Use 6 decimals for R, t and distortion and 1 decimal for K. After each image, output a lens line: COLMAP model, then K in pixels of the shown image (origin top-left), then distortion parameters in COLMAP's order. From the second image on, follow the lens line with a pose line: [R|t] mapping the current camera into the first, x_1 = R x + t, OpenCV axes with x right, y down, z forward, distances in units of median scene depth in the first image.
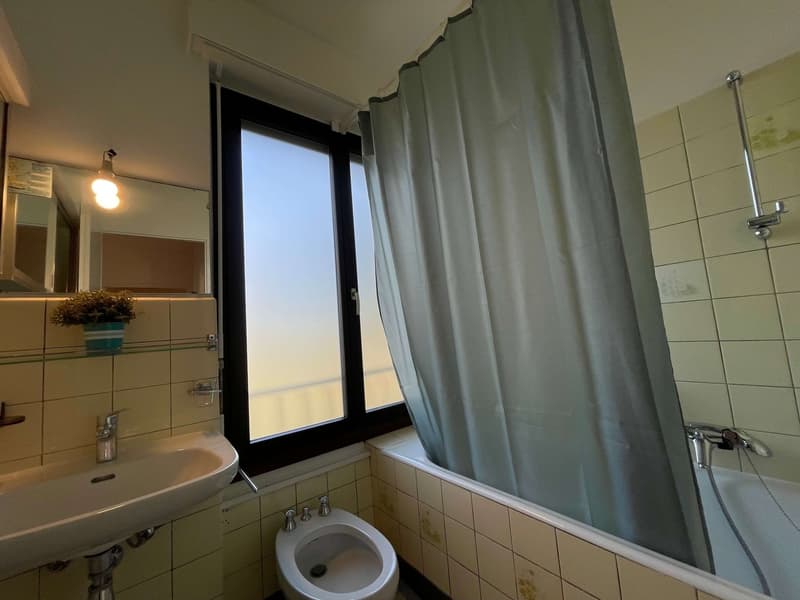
lens RADIAL K [[324.0, 0, 402.0], [0, 324.0, 293.6], [0, 0, 1]] dist [-0.004577, 0.001174]
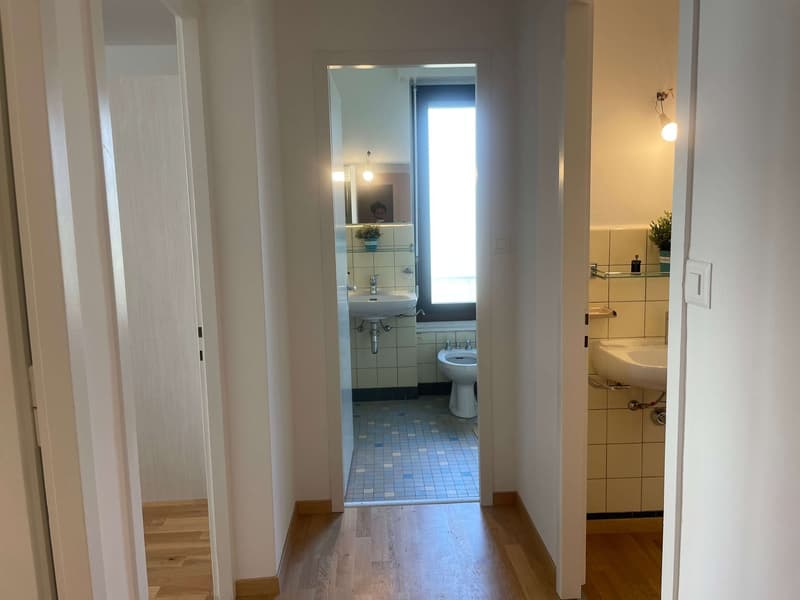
lens RADIAL K [[609.0, 0, 404.6], [0, 609.0, 295.4], [0, 0, 1]] dist [0.086035, 0.000830]
pose [[0.813612, 0.141148, -0.564015, 1.618164], [0.018205, 0.963424, 0.267364, -0.607449], [0.581123, -0.227799, 0.781283, -2.127054]]
